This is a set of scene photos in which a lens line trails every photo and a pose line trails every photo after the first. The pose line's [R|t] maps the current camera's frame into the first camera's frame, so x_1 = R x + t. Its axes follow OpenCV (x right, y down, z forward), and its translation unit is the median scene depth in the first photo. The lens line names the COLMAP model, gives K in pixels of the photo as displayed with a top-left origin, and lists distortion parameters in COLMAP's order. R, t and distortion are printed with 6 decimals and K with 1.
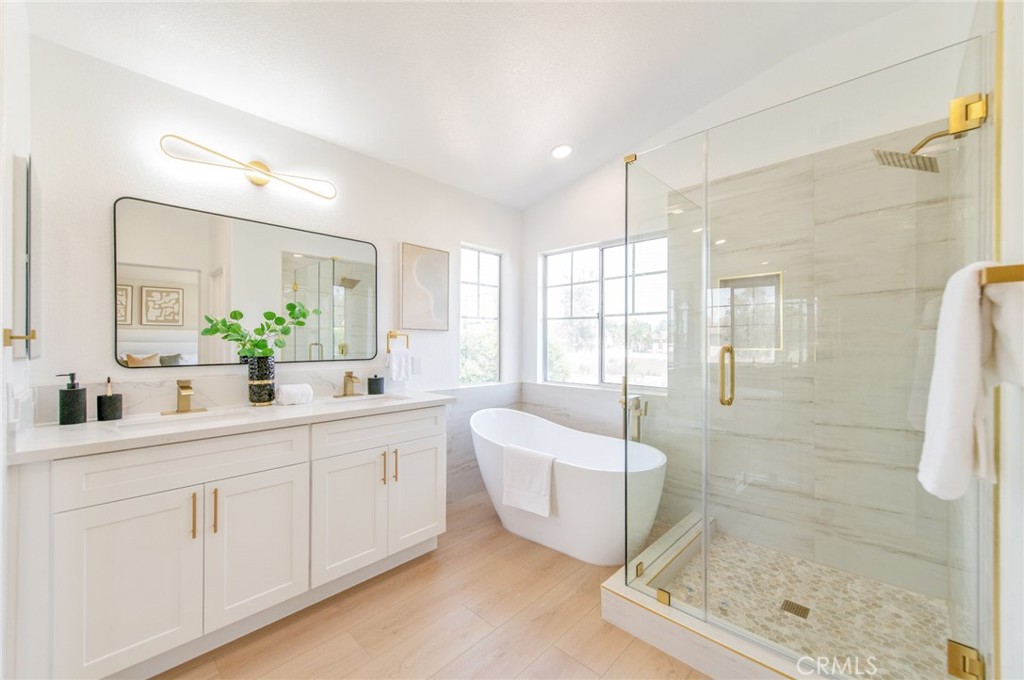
lens RADIAL K [[397.9, 0, 513.3], [0, 397.9, 344.0], [0, 0, 1]] dist [0.013991, -0.006501]
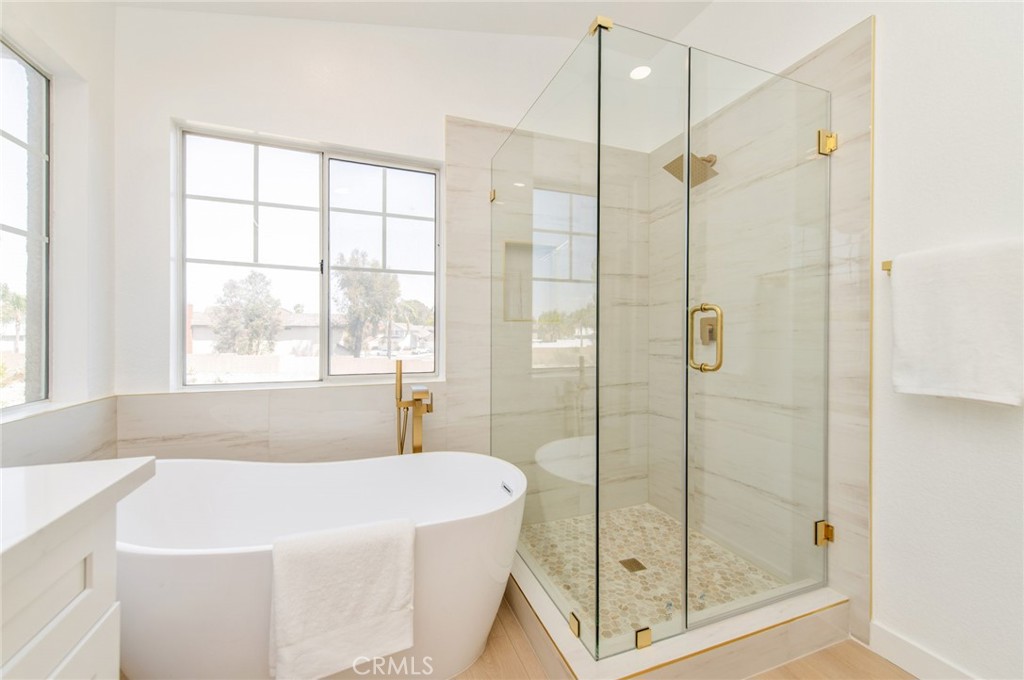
lens RADIAL K [[400.3, 0, 510.8], [0, 400.3, 337.3], [0, 0, 1]] dist [0.016820, -0.006477]
pose [[0.440644, -0.008228, 0.897644, -0.357217], [0.001872, 0.999964, 0.008247, 0.055116], [-0.897680, -0.001954, 0.440643, 0.786223]]
